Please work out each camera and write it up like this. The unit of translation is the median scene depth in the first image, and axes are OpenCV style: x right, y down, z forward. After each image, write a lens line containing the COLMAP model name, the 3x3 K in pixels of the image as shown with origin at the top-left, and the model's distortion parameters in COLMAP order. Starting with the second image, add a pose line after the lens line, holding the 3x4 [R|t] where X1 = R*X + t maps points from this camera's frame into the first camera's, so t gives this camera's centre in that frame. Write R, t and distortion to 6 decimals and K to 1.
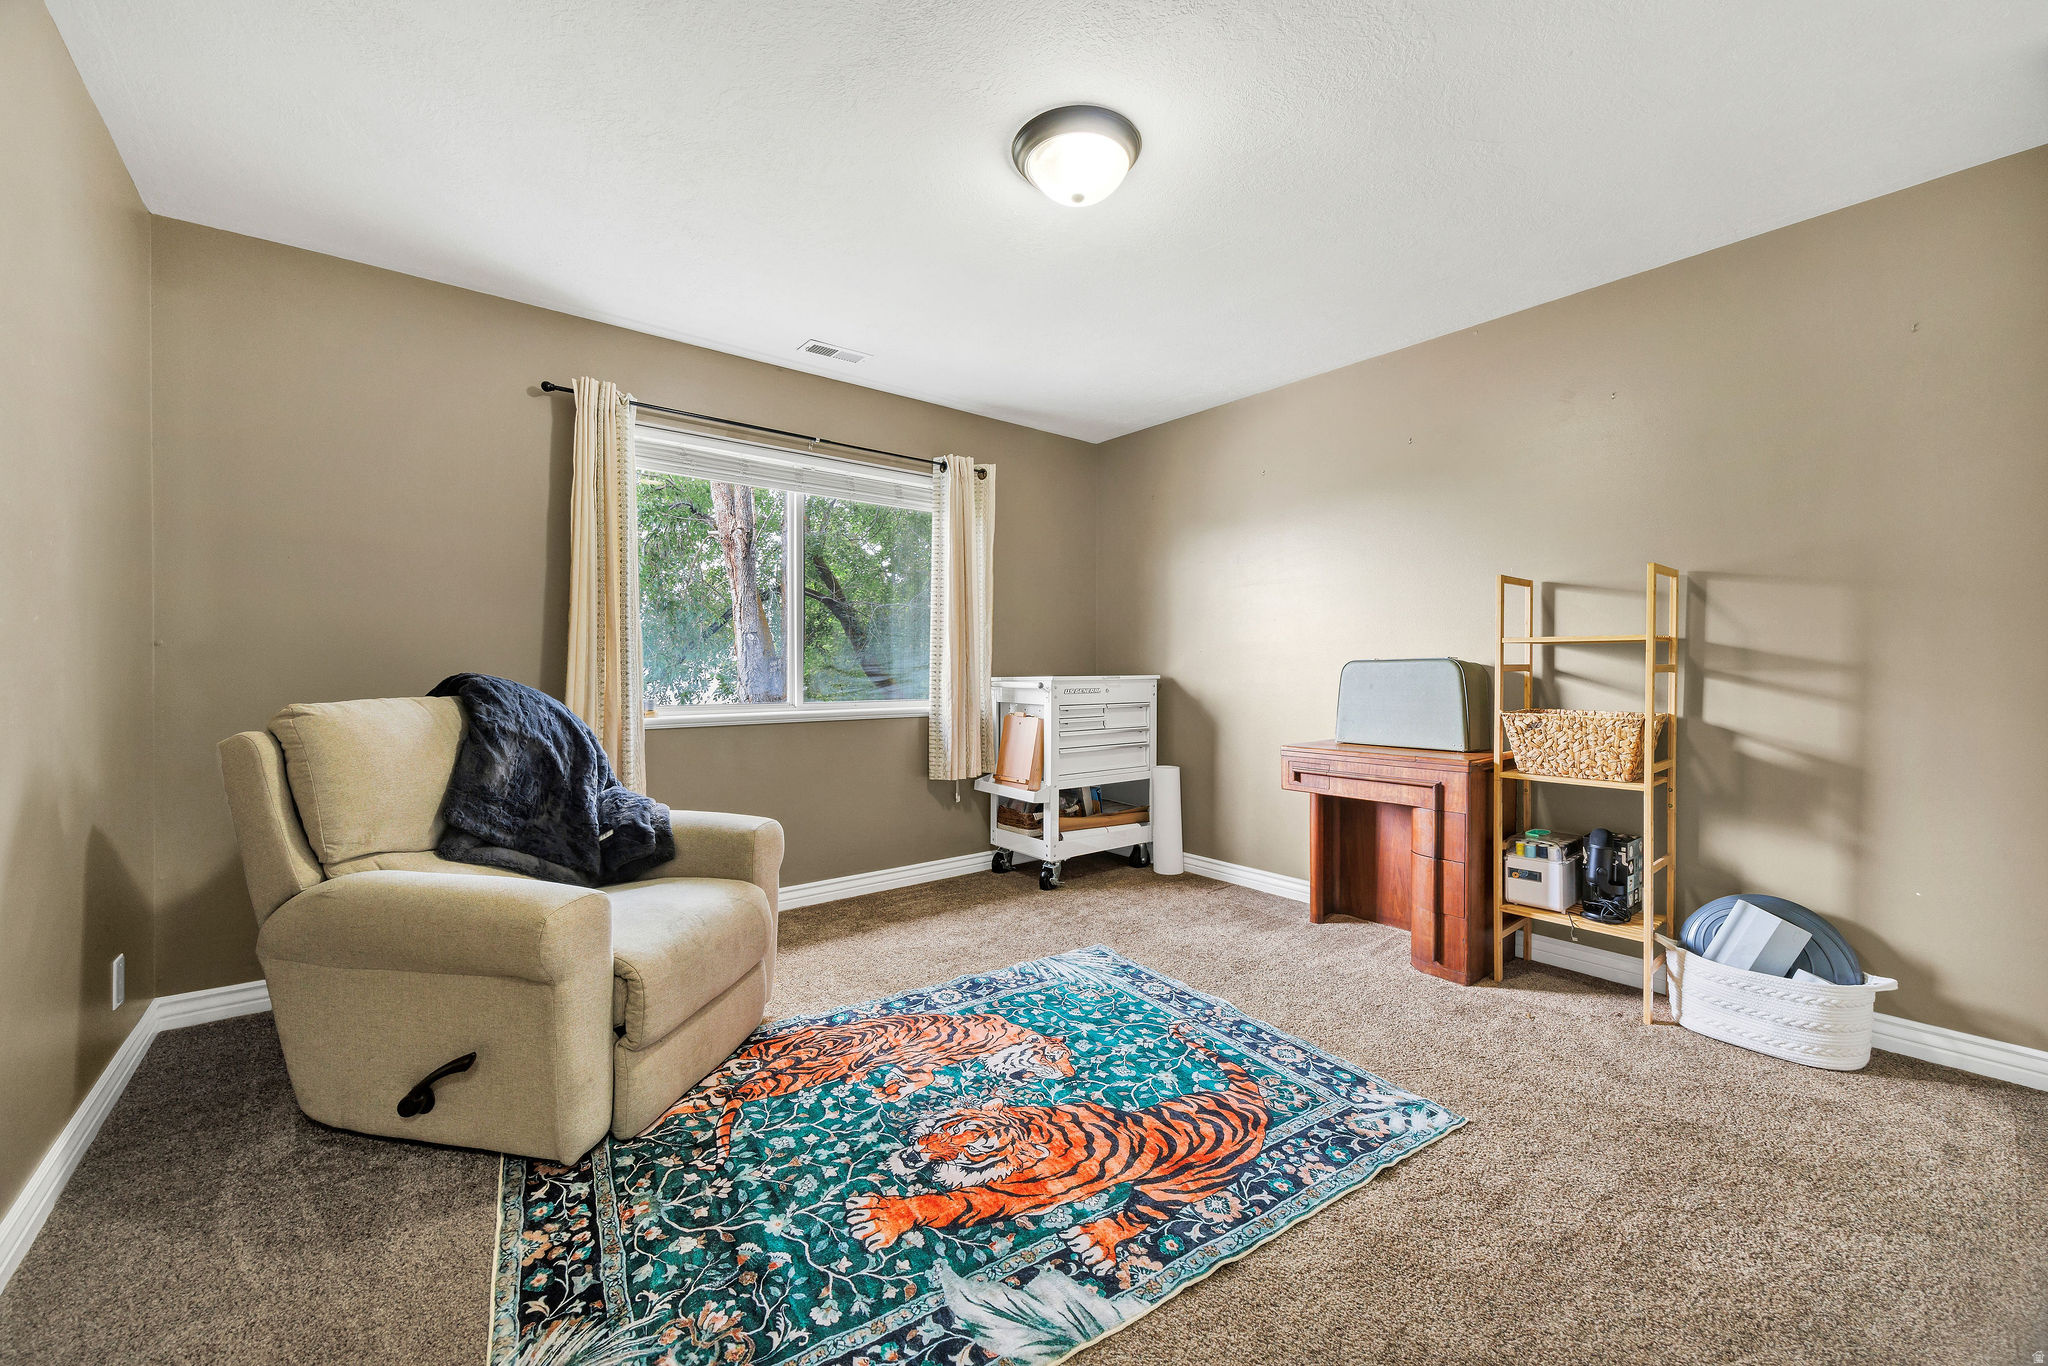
lens RADIAL K [[806.1, 0, 1014.8], [0, 806.1, 673.1], [0, 0, 1]] dist [0.000888, 0.000359]
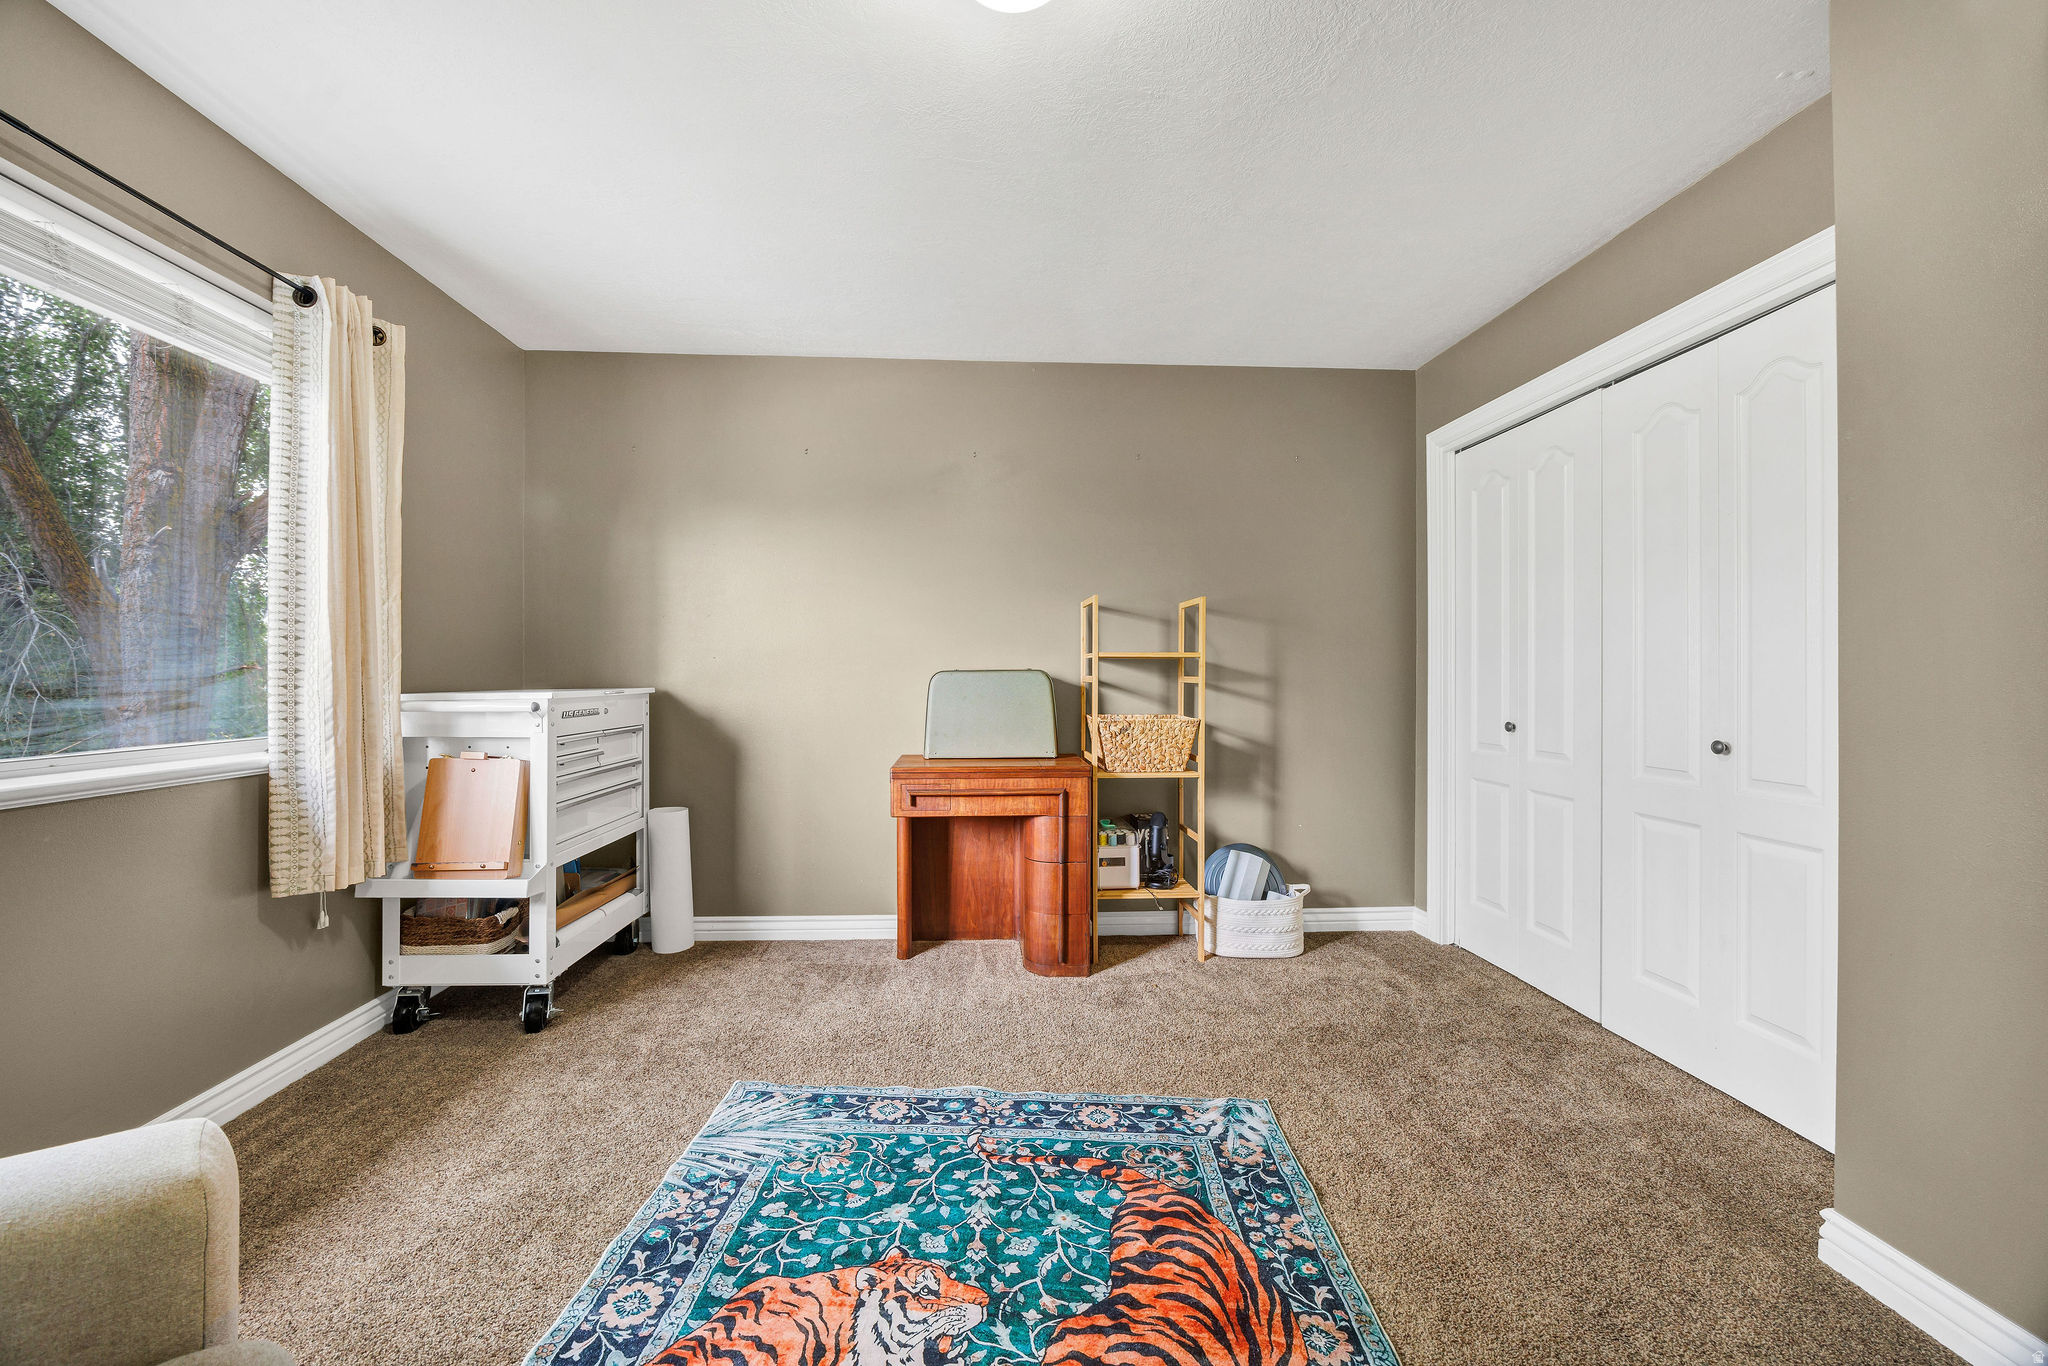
lens RADIAL K [[781.7, 0, 1012.9], [0, 781.7, 674.0], [0, 0, 1]] dist [-0.004570, 0.000061]
pose [[0.572977, 0.004534, 0.819559, -0.348699], [0.003786, 0.999959, -0.008179, -0.005550], [-0.819563, 0.007789, 0.572937, 0.483504]]
